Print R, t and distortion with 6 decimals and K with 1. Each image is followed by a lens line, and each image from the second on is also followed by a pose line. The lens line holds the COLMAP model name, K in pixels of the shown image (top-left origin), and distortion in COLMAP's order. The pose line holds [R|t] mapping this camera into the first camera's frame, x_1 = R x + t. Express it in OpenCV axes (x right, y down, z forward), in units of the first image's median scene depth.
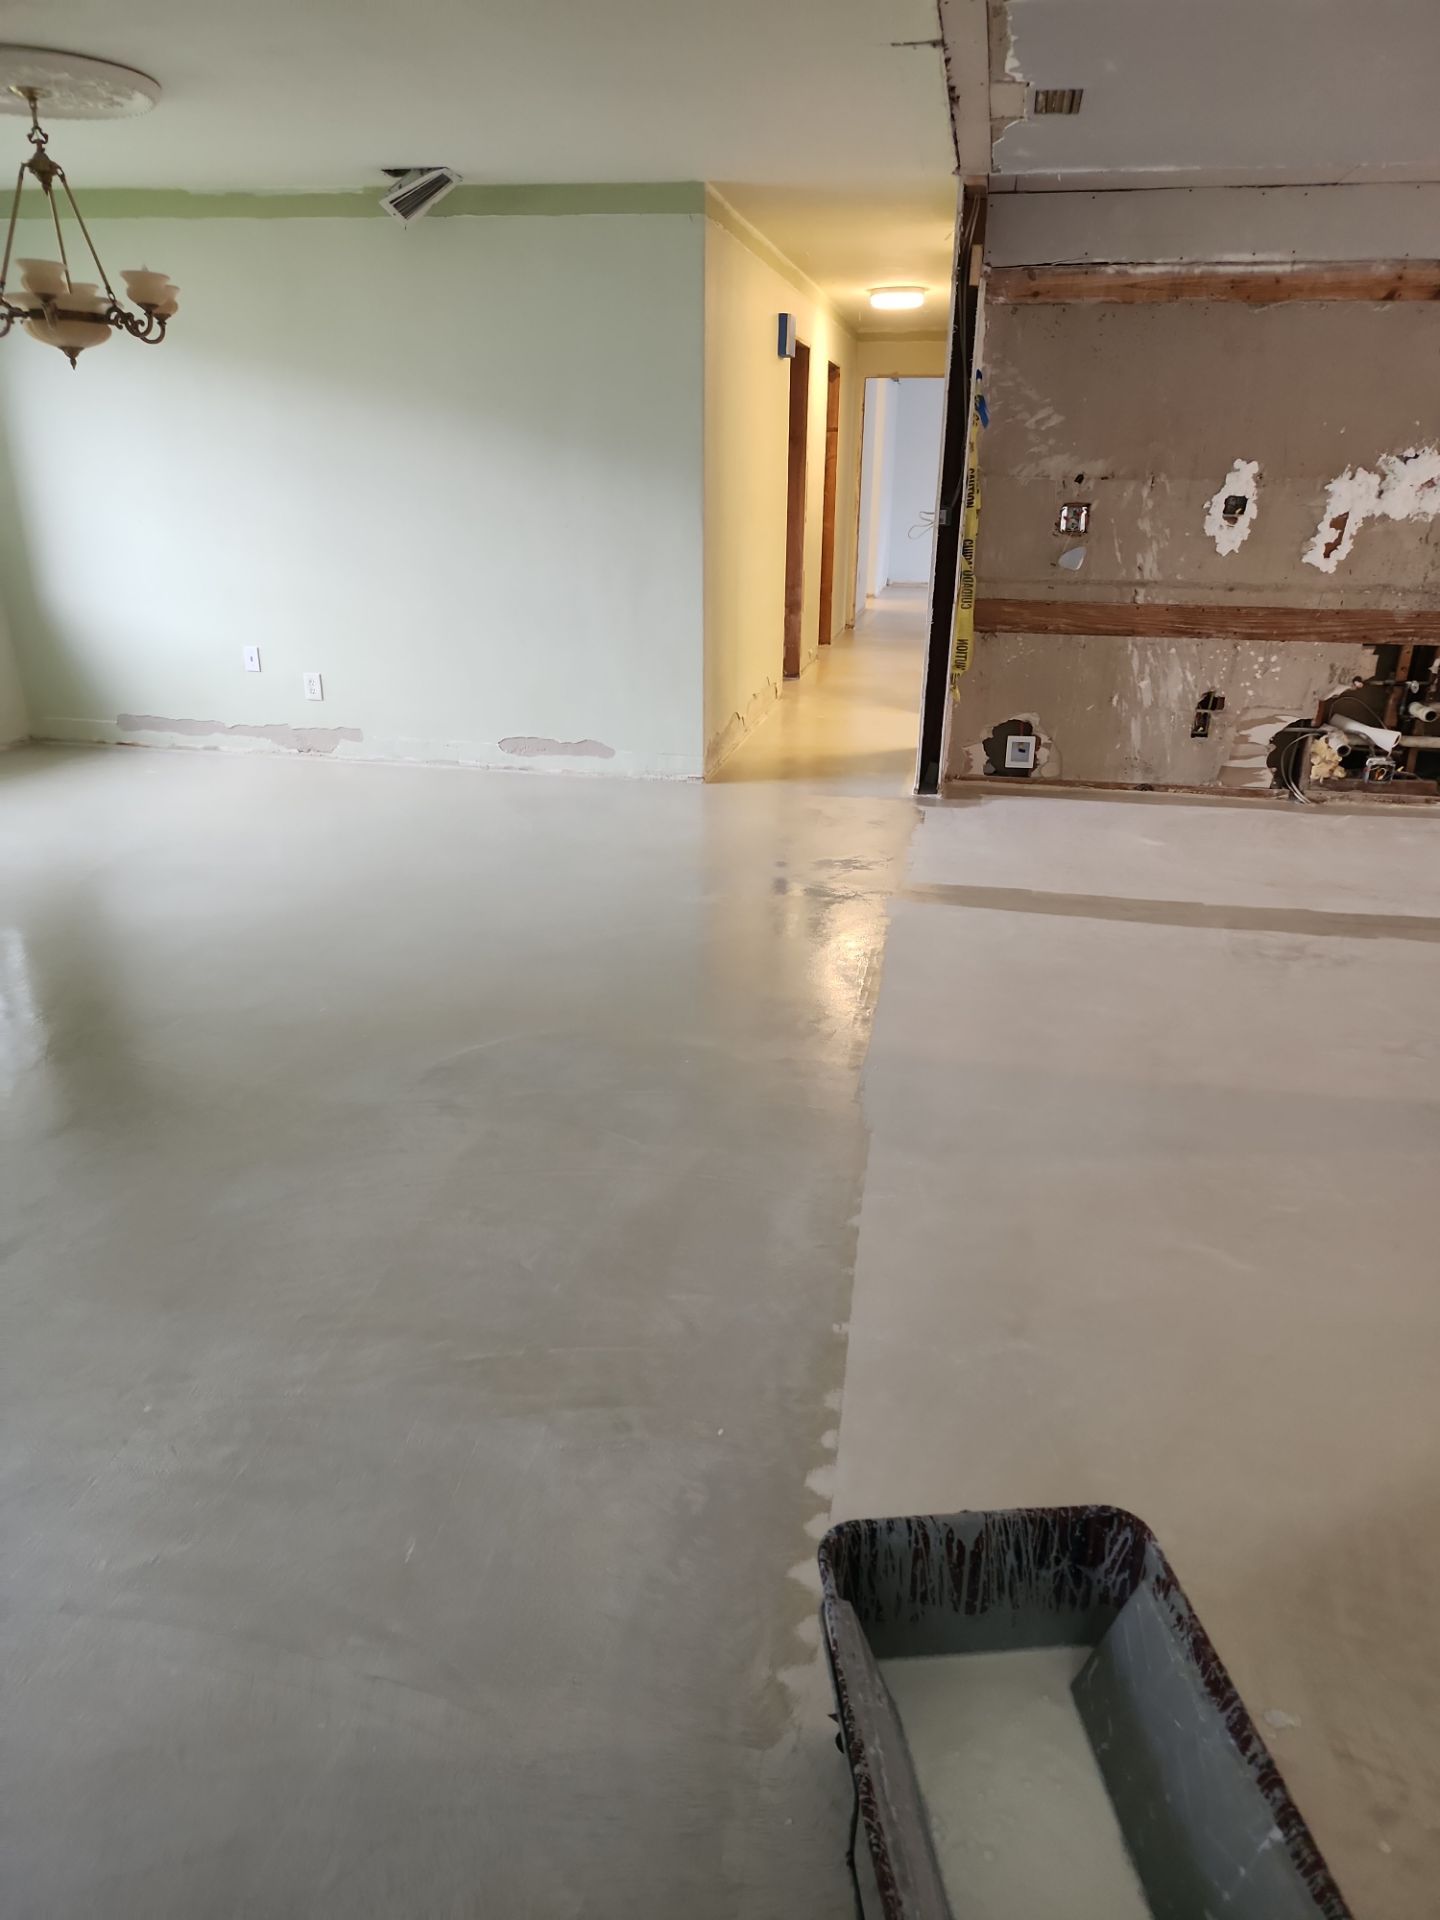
lens RADIAL K [[1306.8, 0, 720.0], [0, 1306.8, 960.0], [0, 0, 1]] dist [0.034548, -0.045165]
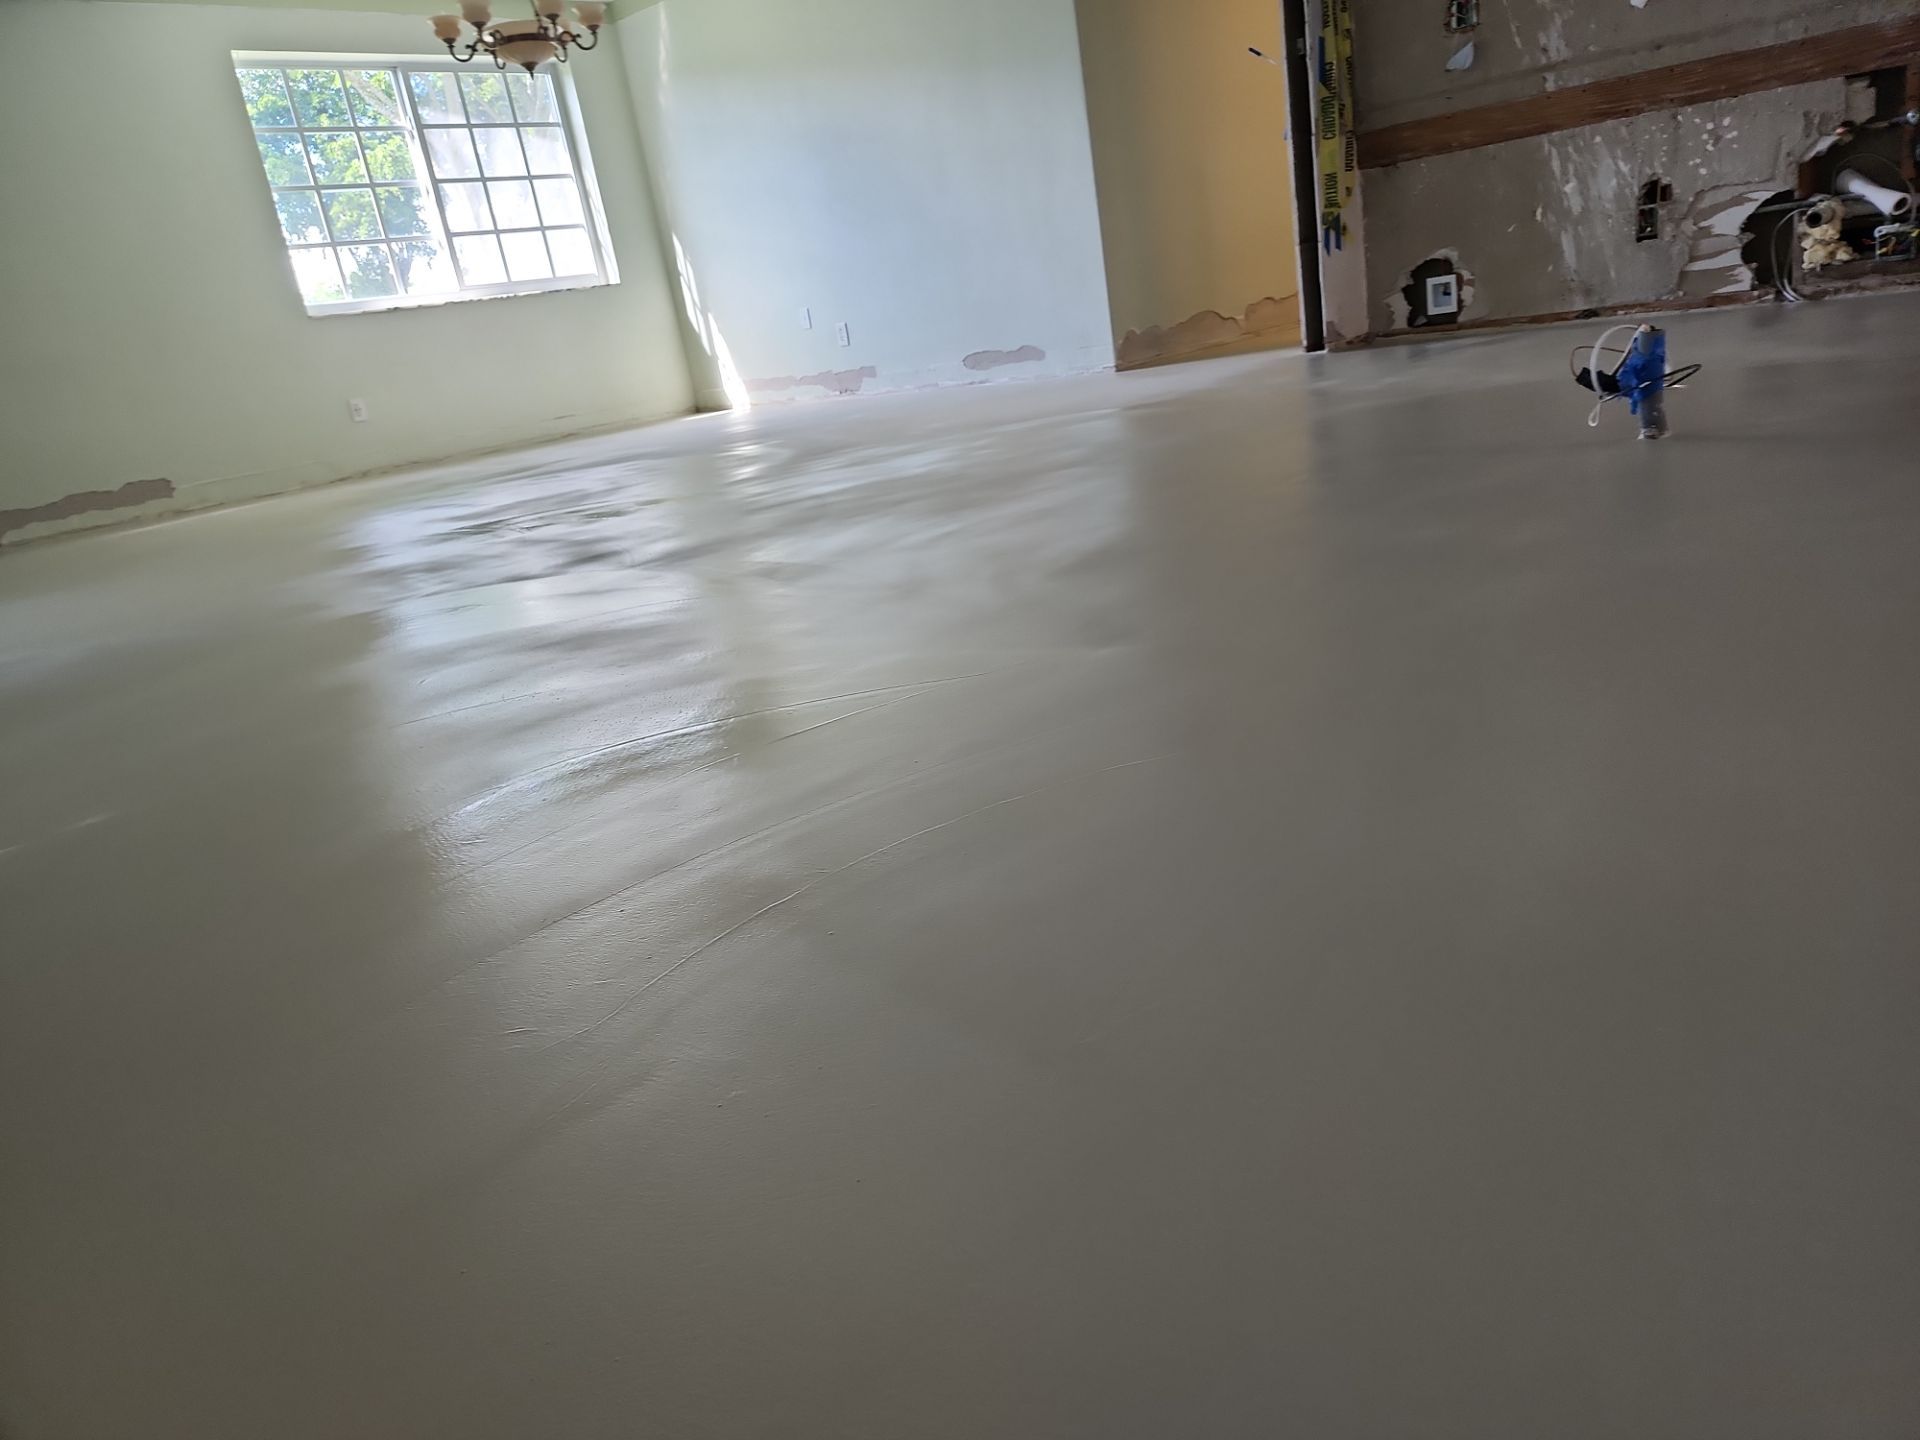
lens RADIAL K [[1306.8, 0, 960.0], [0, 1306.8, 720.0], [0, 0, 1]] dist [0.034548, -0.045165]
pose [[0.826763, 0.029173, -0.561794, 0.484277], [-0.033716, 0.999429, 0.002280, 0.143363], [0.561539, 0.017056, 0.827274, 0.085689]]
